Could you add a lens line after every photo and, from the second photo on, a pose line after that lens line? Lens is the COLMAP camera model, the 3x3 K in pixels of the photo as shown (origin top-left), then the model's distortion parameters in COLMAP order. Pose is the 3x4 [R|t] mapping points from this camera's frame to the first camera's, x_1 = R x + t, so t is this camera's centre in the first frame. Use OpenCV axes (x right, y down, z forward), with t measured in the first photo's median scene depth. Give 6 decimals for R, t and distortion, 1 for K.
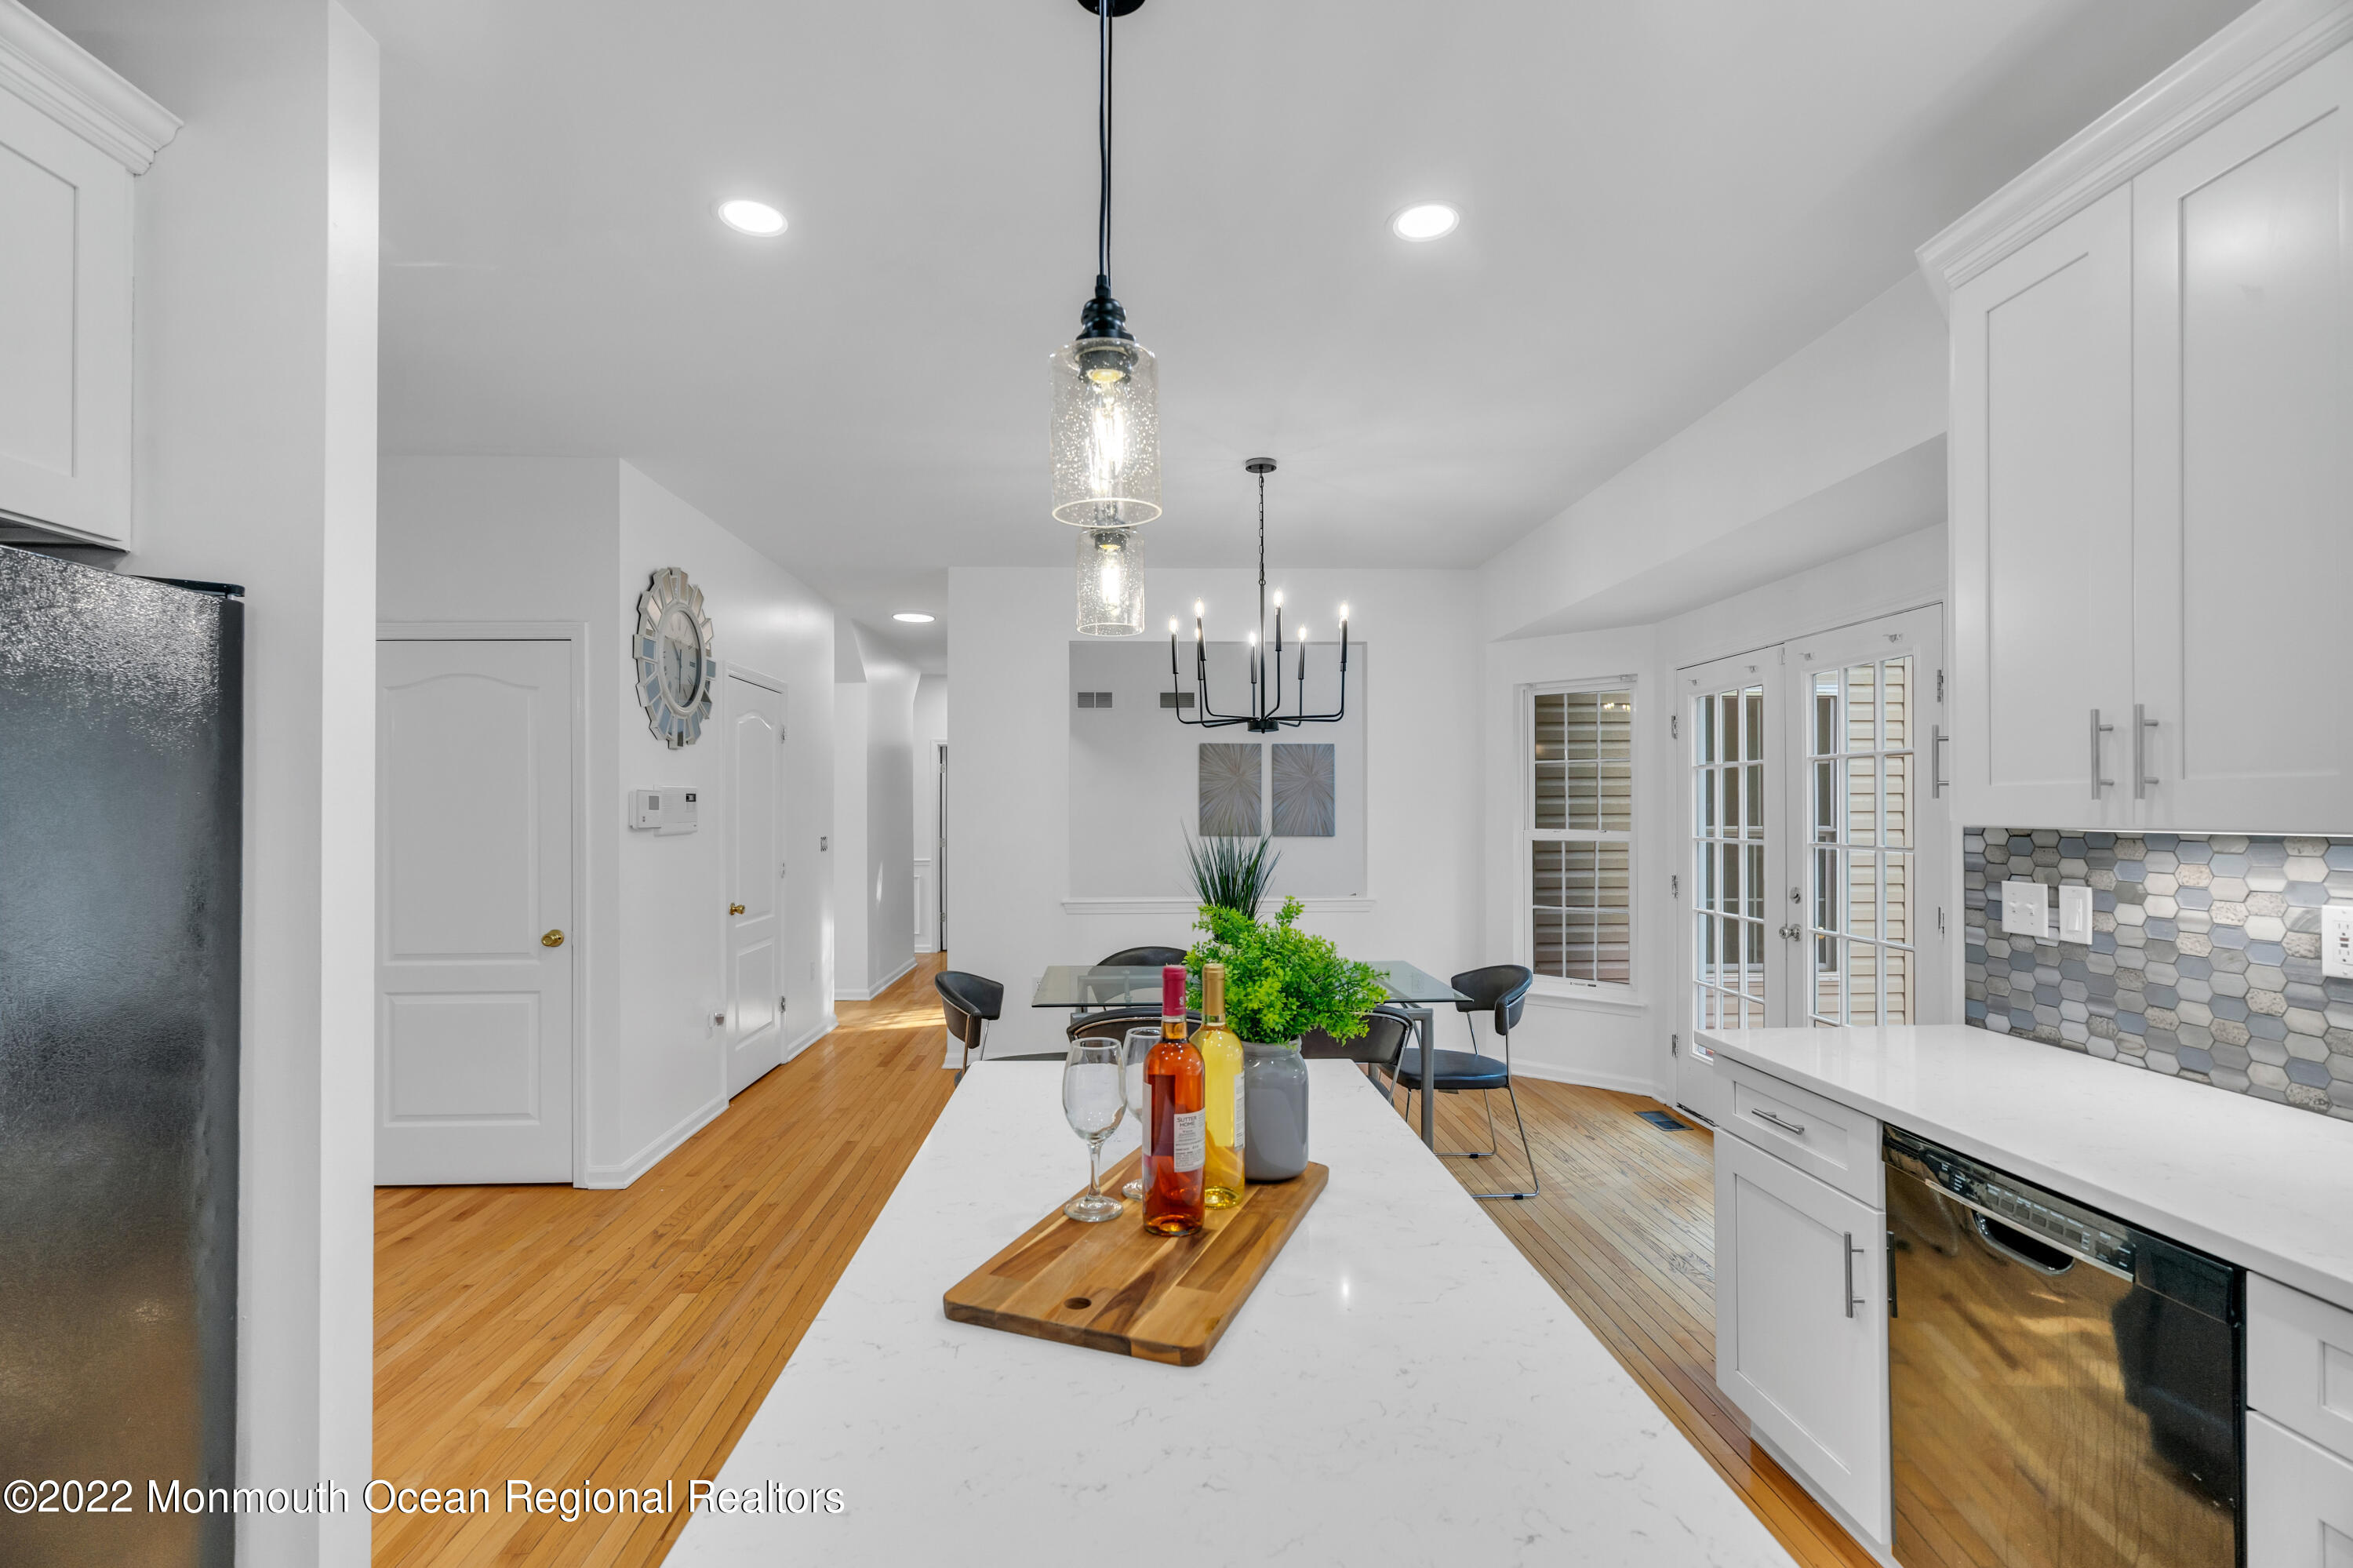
lens RADIAL K [[1074.9, 0, 1169.1], [0, 1074.9, 806.6], [0, 0, 1]] dist [-0.004204, 0.000873]
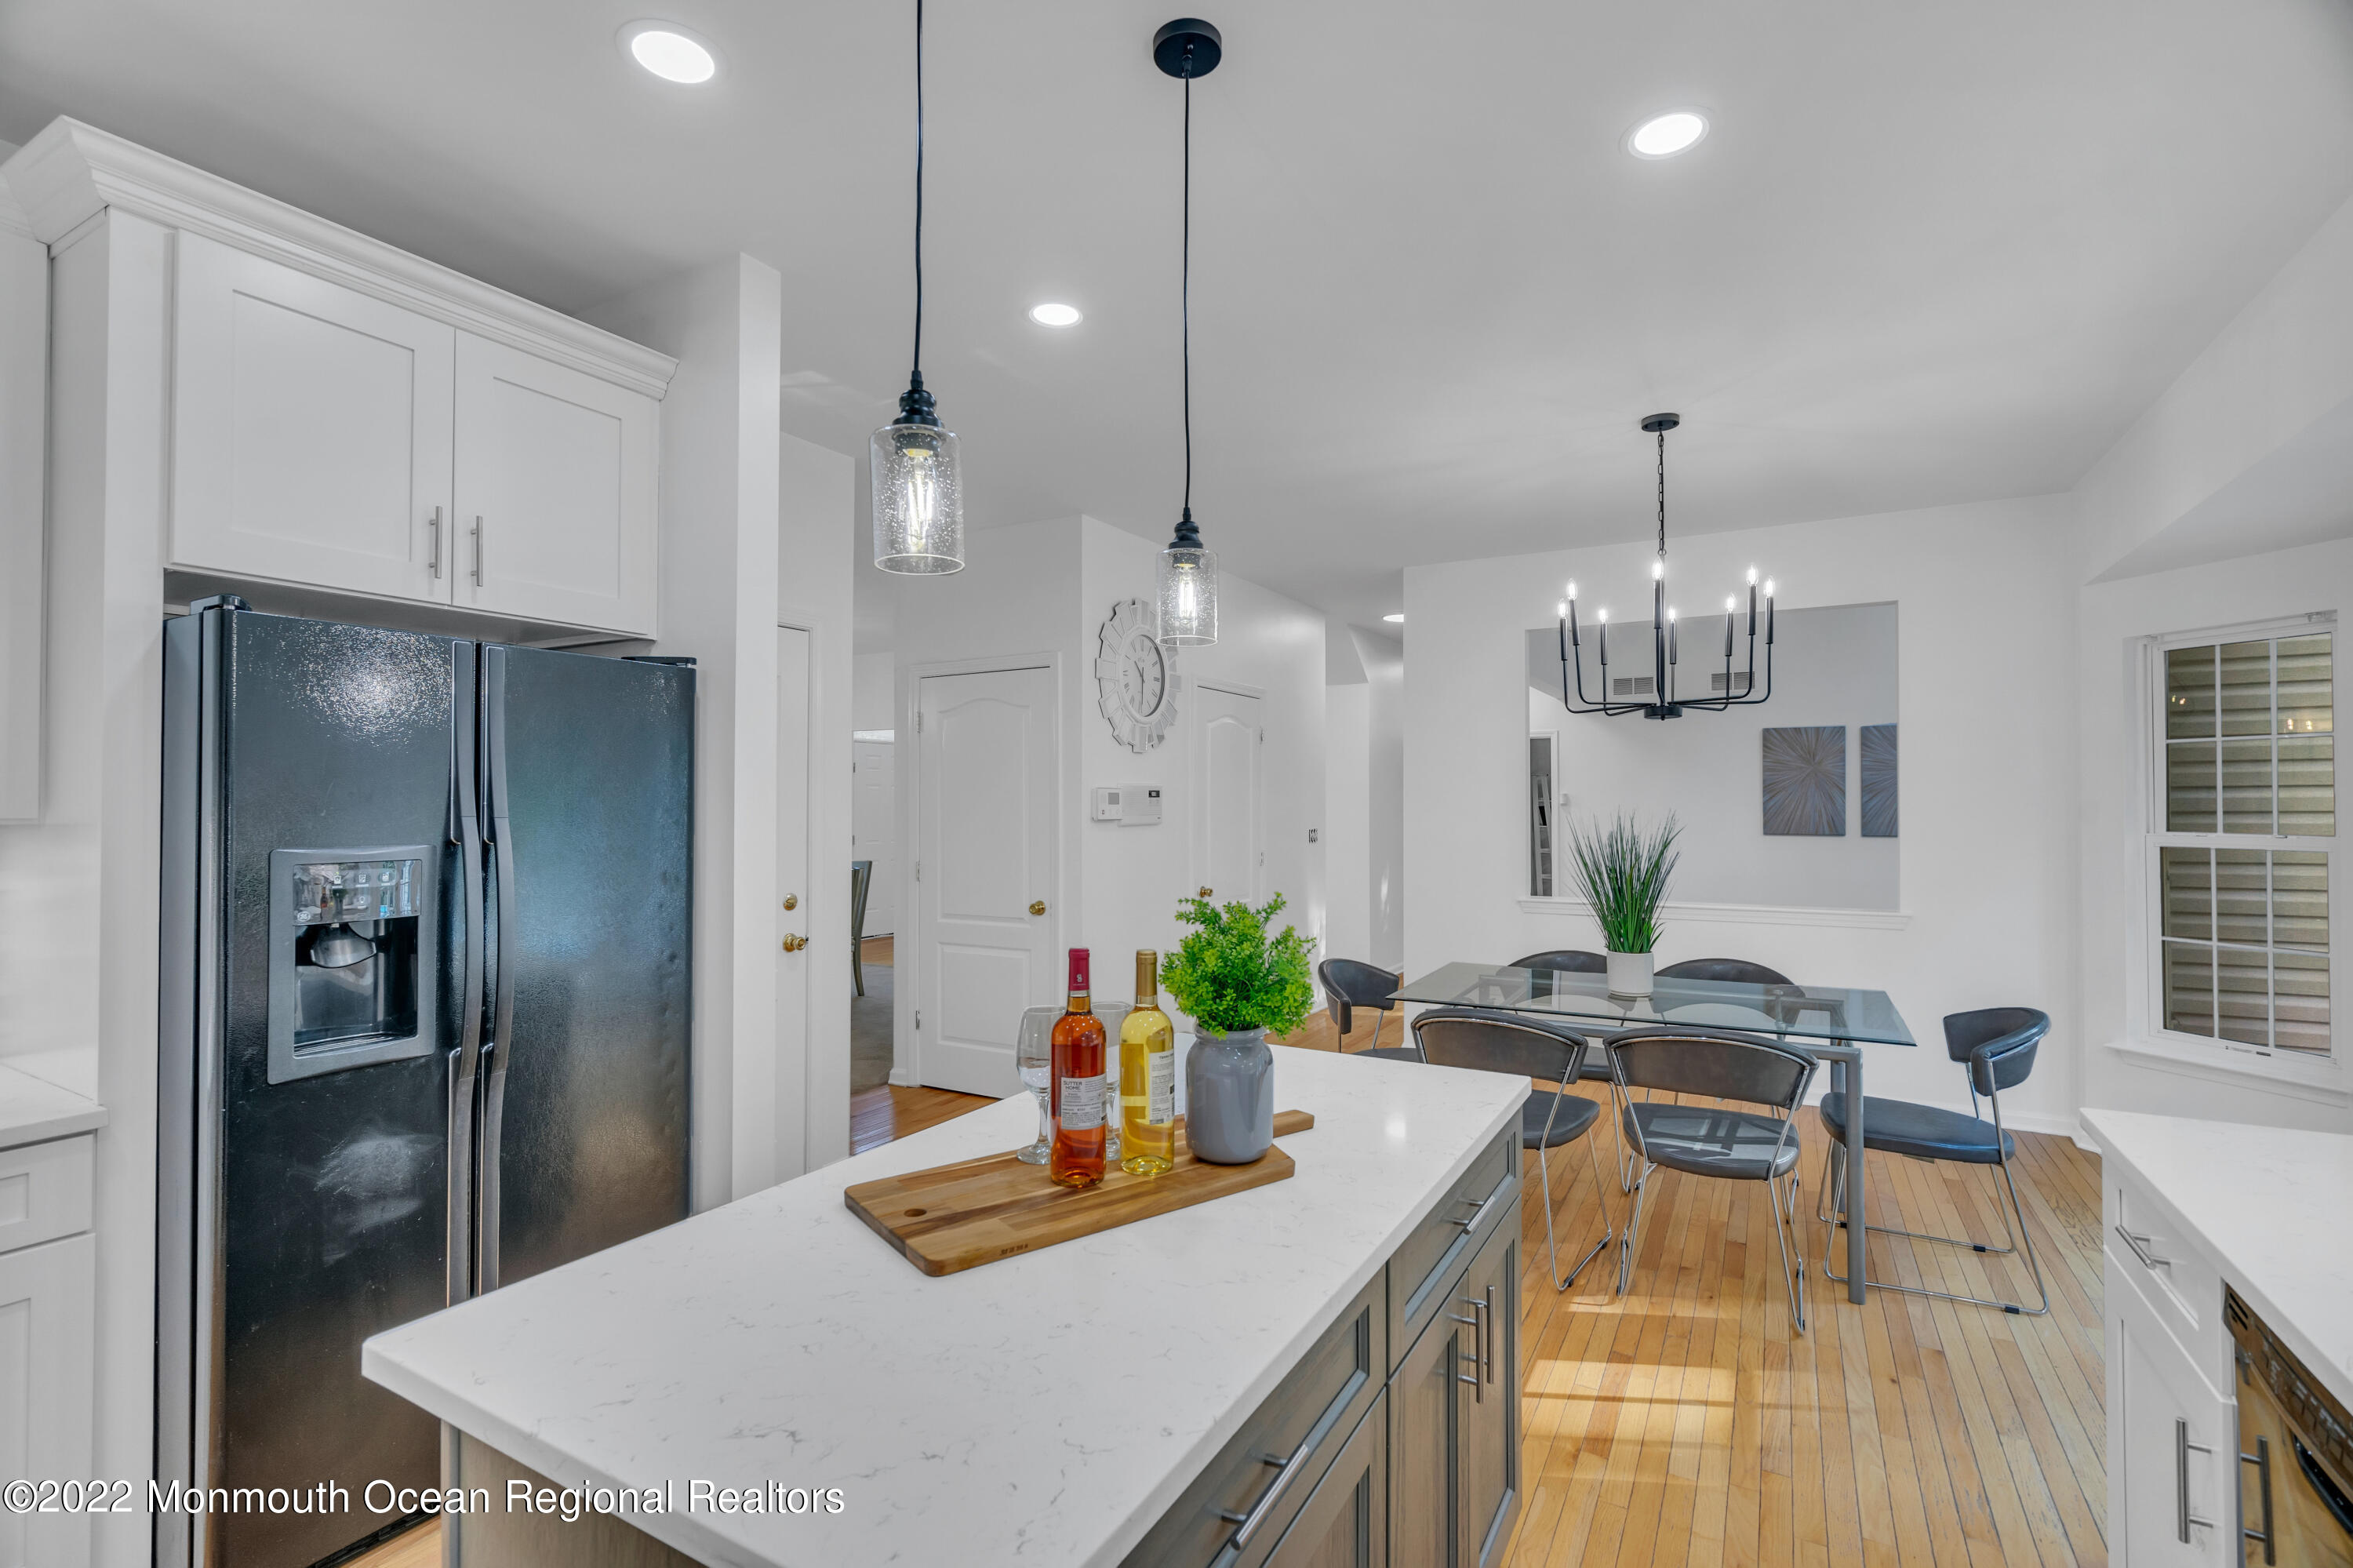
lens RADIAL K [[1064.6, 0, 1175.7], [0, 1064.6, 788.8], [0, 0, 1]] dist [-0.004514, -0.000247]
pose [[0.849329, -0.006154, -0.527828, 0.218124], [0.000314, 0.999938, -0.011153, -0.001339], [0.527864, 0.009307, 0.849278, 0.035220]]
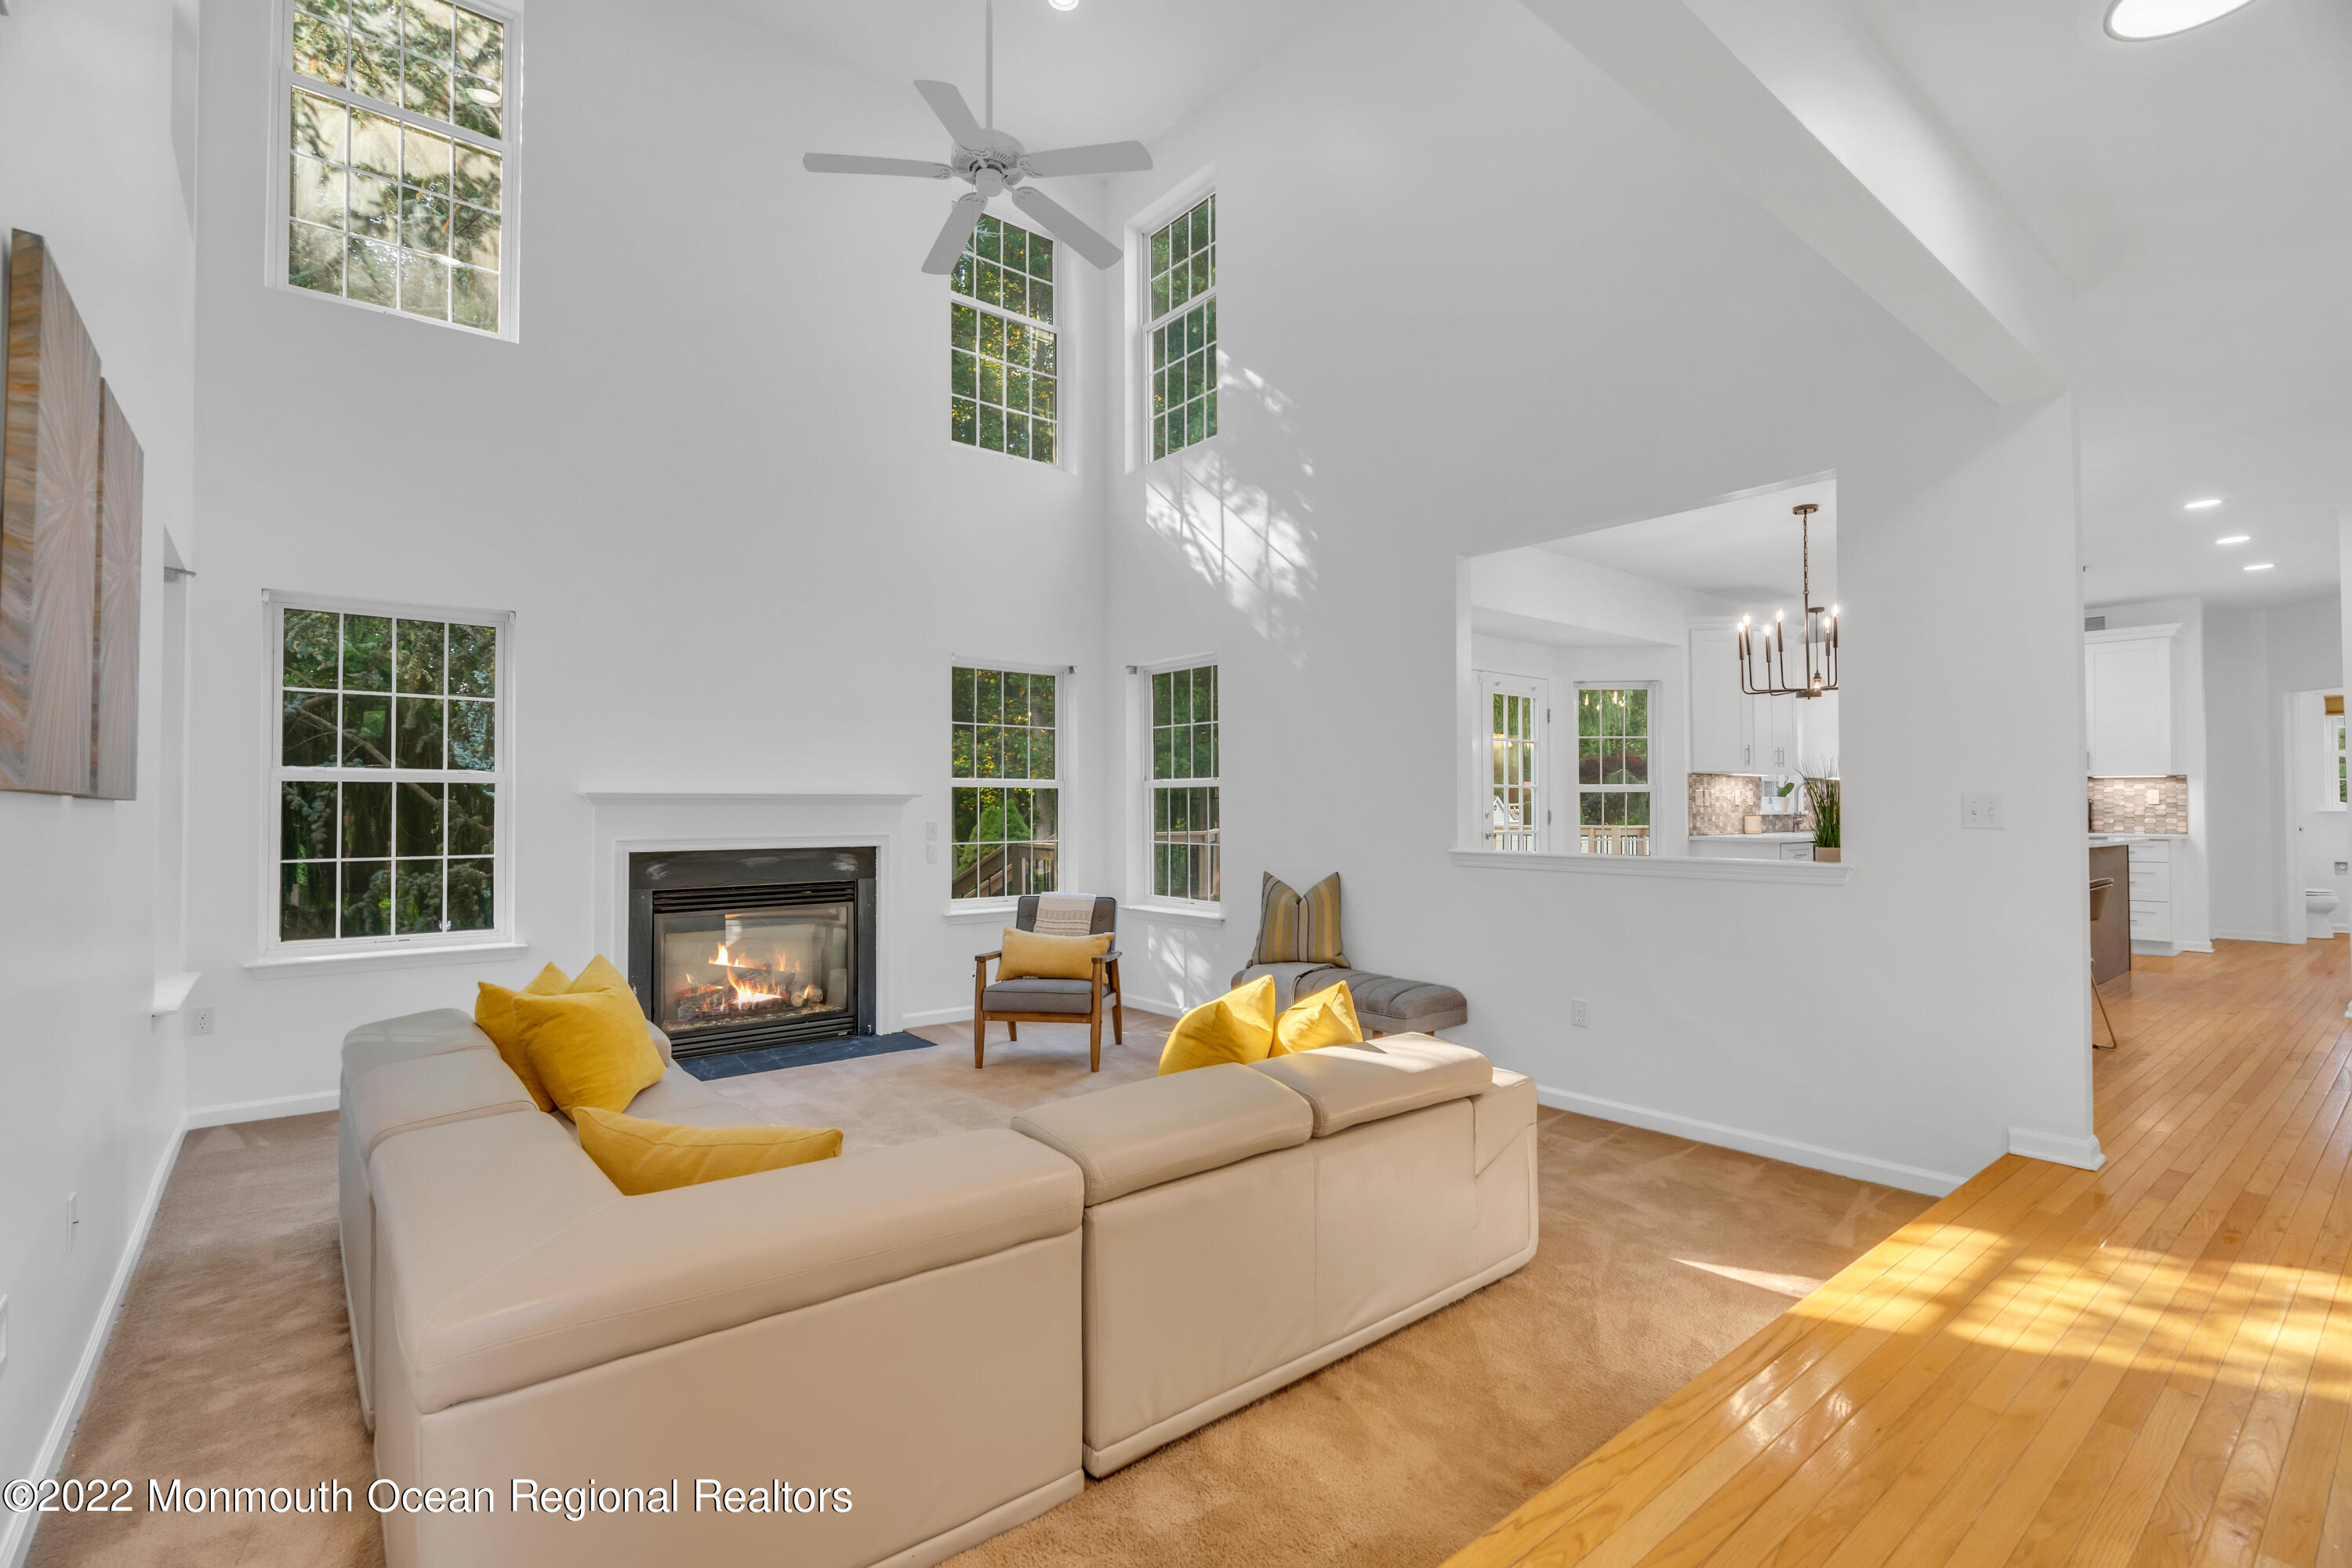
lens RADIAL K [[1064.1, 0, 1175.2], [0, 1064.1, 788.8], [0, 0, 1]] dist [-0.004514, -0.000247]
pose [[-0.594785, 0.017213, 0.803700, -0.562620], [0.001569, 0.999794, -0.020252, 0.078356], [-0.803883, -0.010785, -0.594690, 2.612494]]
